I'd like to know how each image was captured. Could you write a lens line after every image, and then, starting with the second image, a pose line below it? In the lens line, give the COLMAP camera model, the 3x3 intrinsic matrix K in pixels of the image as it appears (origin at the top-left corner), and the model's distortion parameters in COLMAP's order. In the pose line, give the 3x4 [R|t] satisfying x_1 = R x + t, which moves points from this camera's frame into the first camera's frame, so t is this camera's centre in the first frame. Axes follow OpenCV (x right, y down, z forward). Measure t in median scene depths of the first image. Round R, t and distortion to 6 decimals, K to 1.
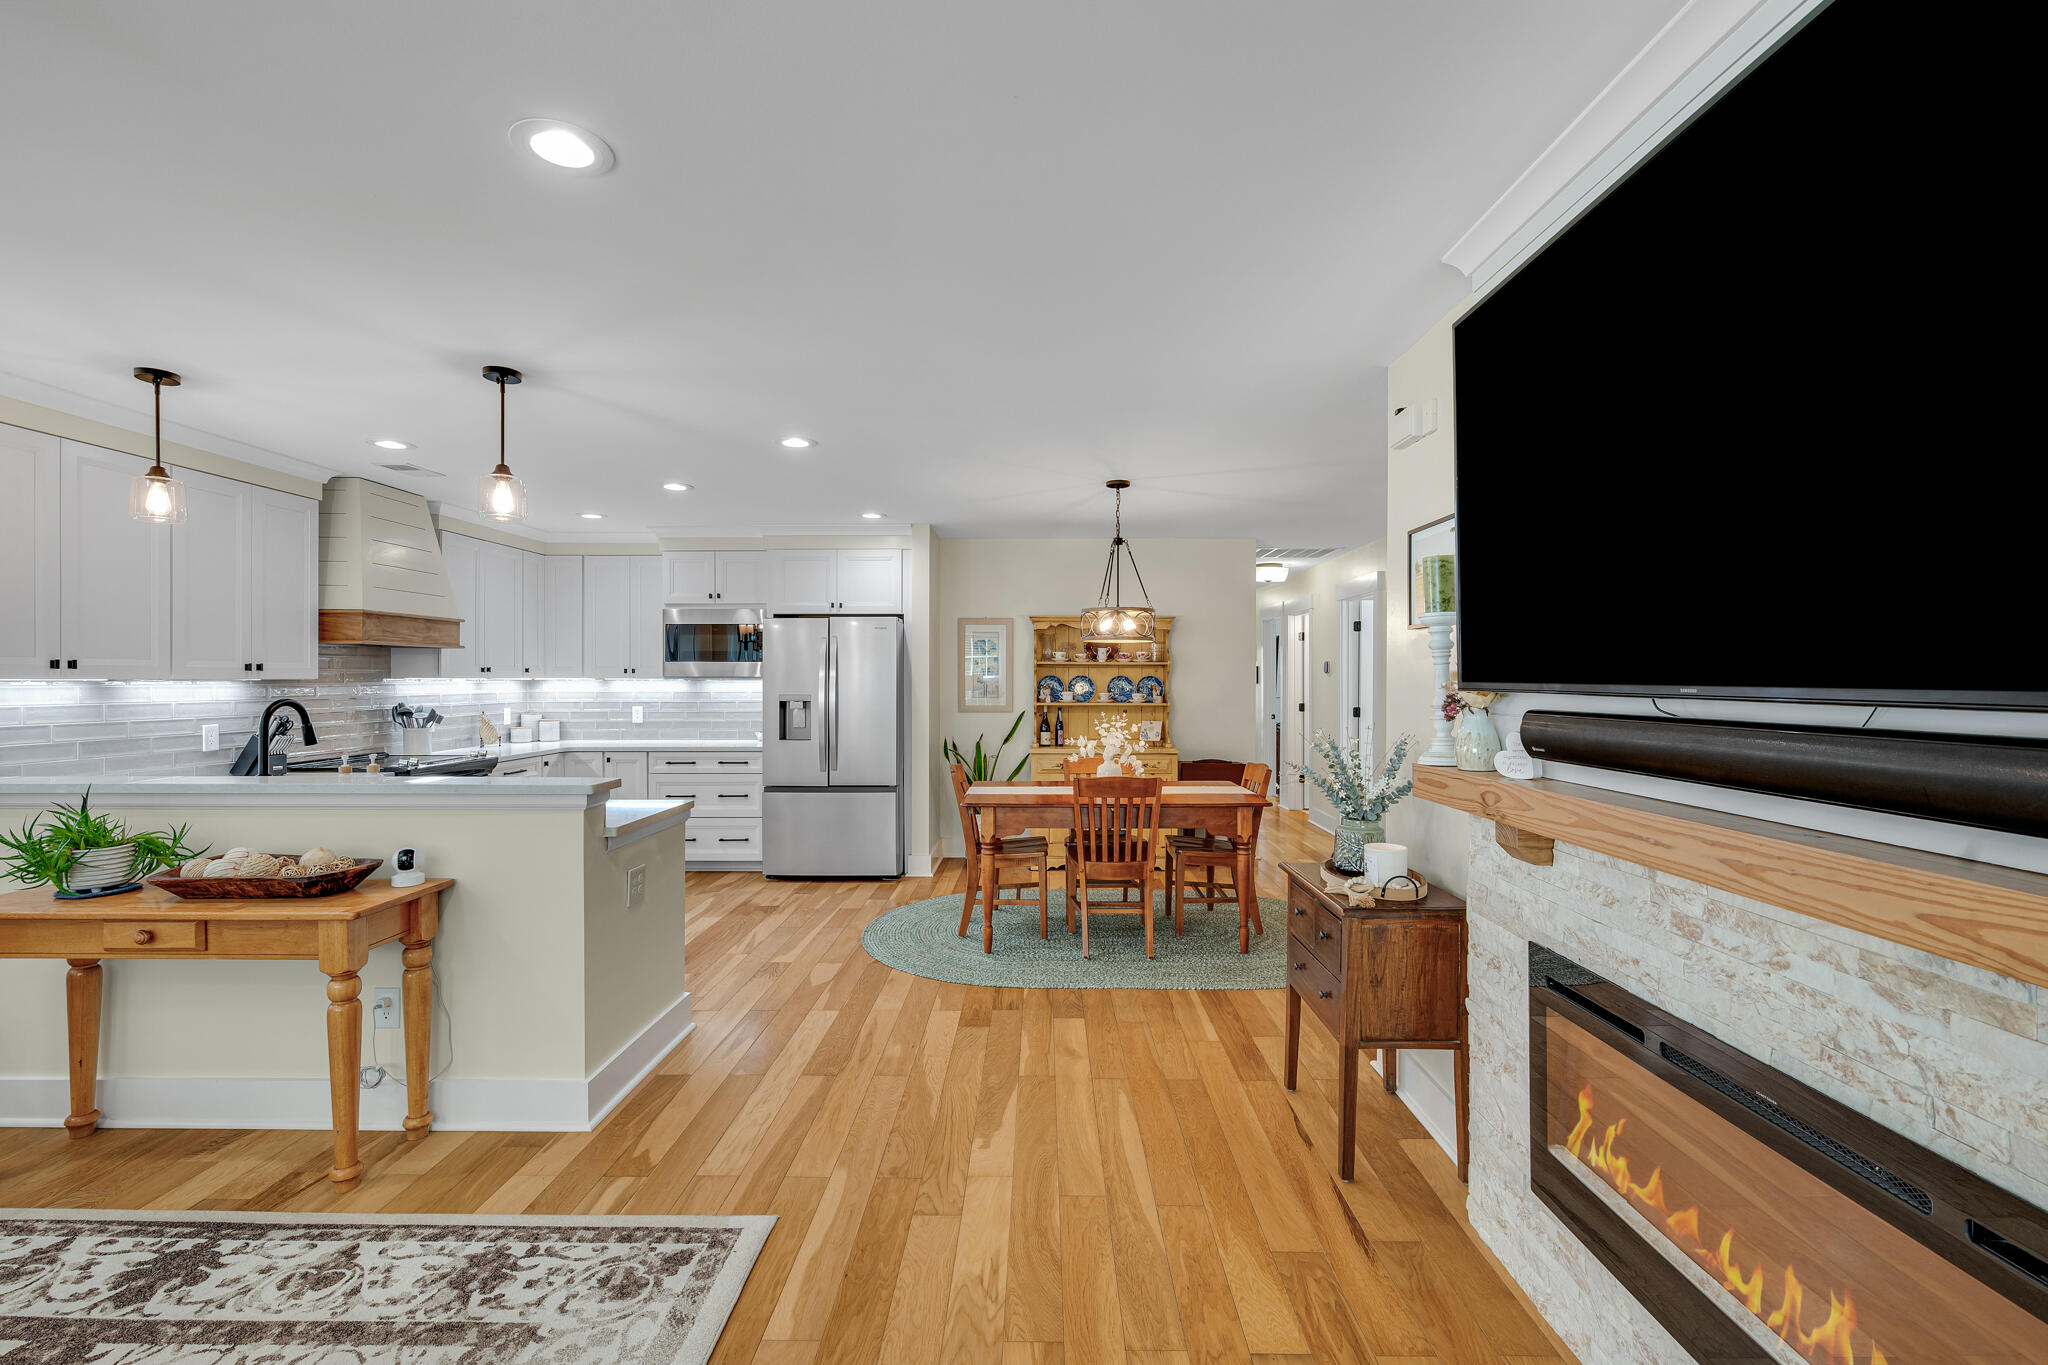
lens RADIAL K [[886.4, 0, 1023.0], [0, 886.4, 683.0], [0, 0, 1]] dist [0.001727, 0.000214]
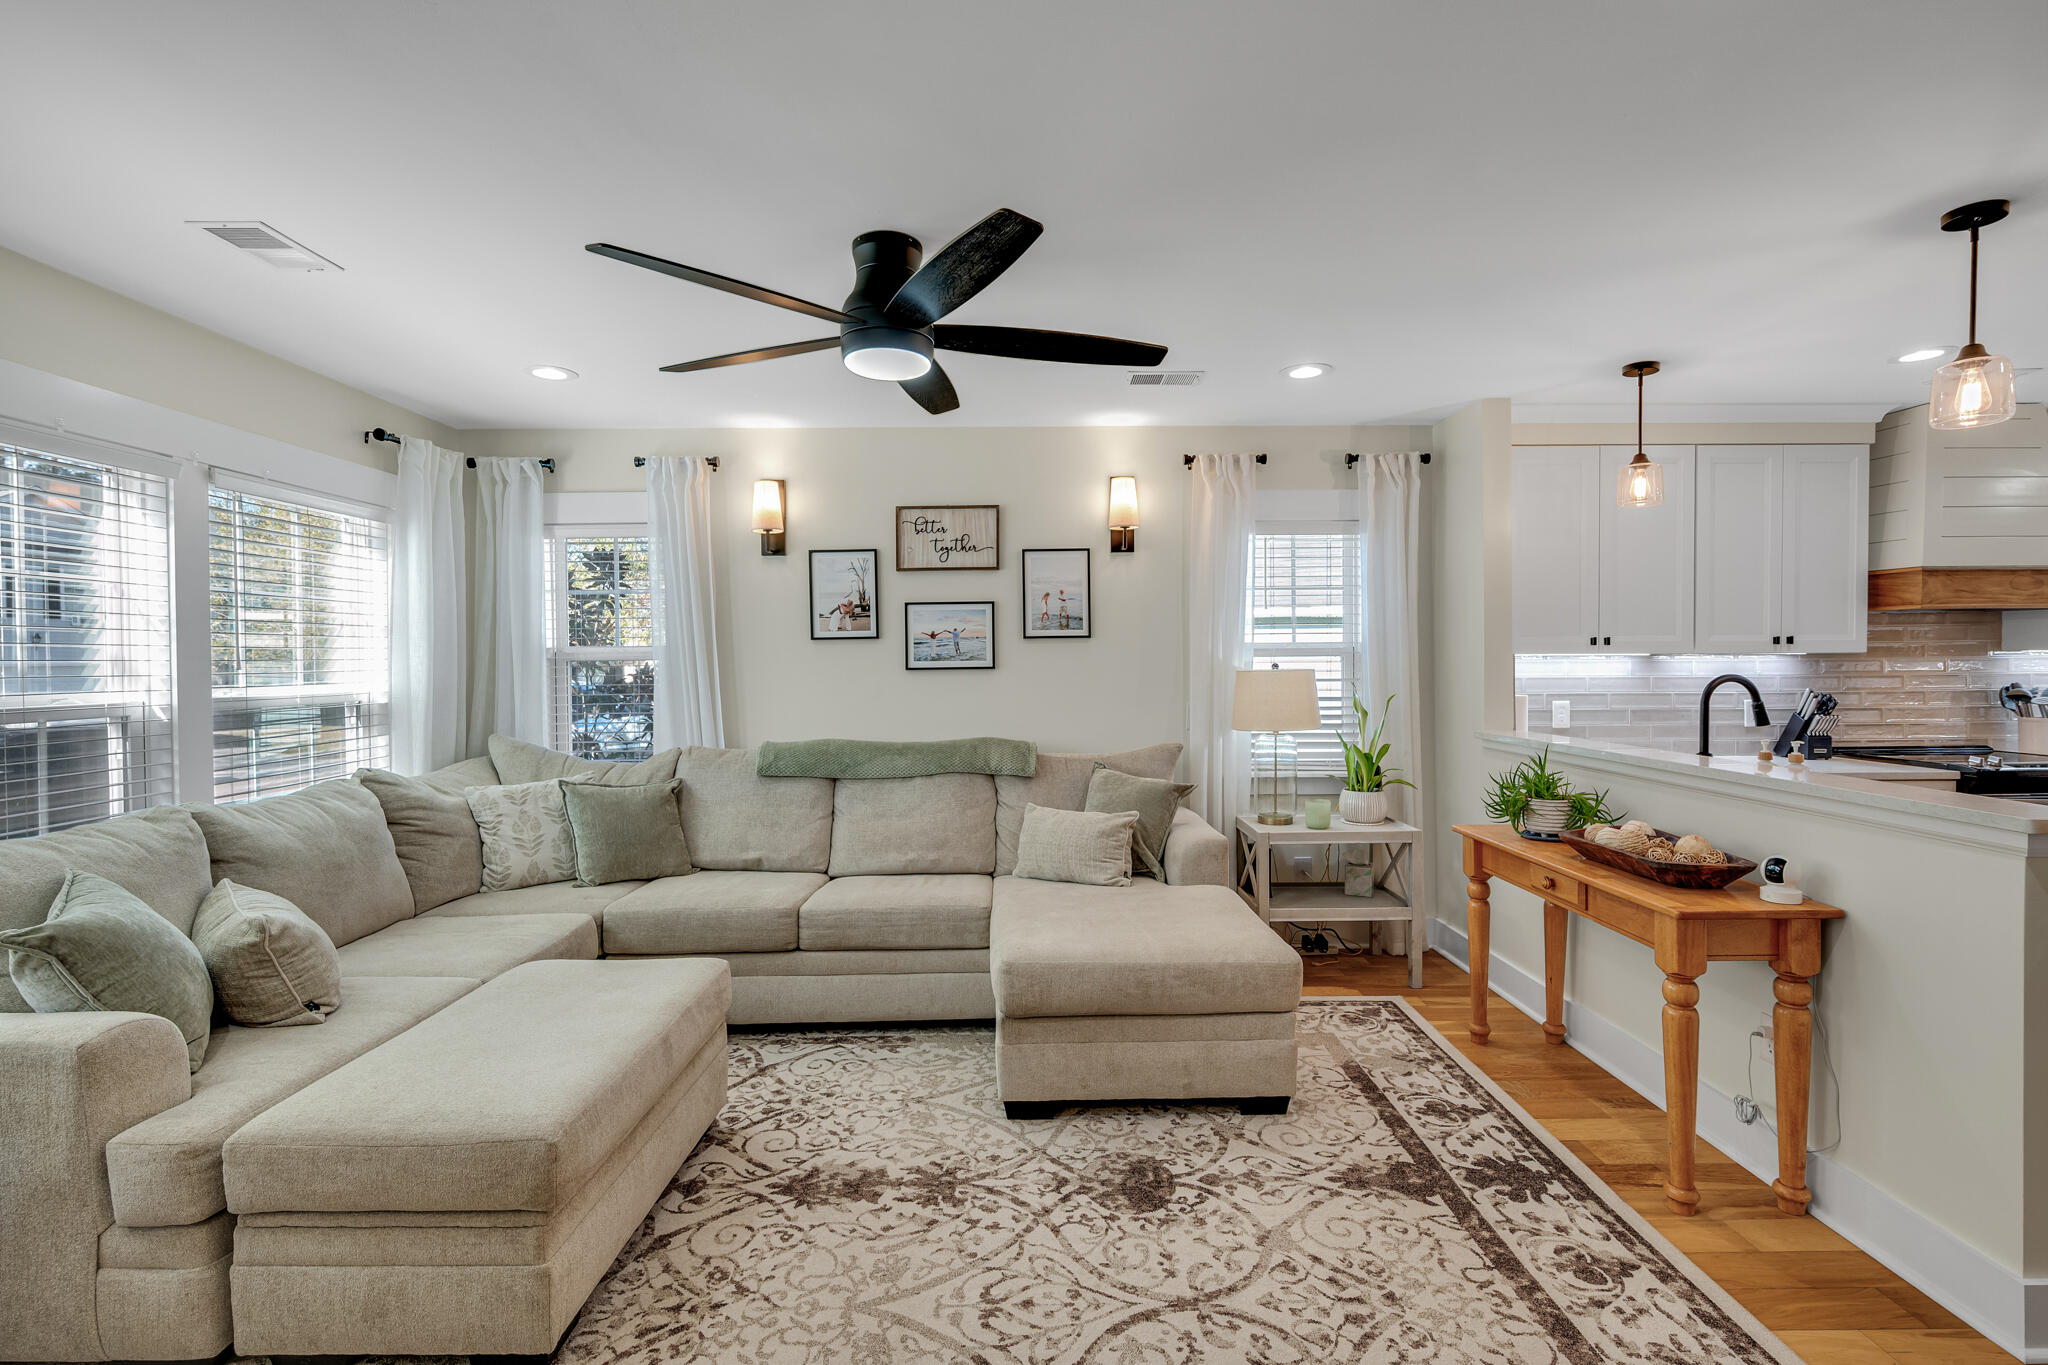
lens RADIAL K [[941.2, 0, 1027.4], [0, 941.2, 674.2], [0, 0, 1]] dist [-0.001392, 0.000417]
pose [[0.031167, 0.016957, -0.999370, 0.169625], [0.001415, 0.999854, 0.017009, 0.000061], [0.999513, -0.001944, 0.031139, 0.290273]]
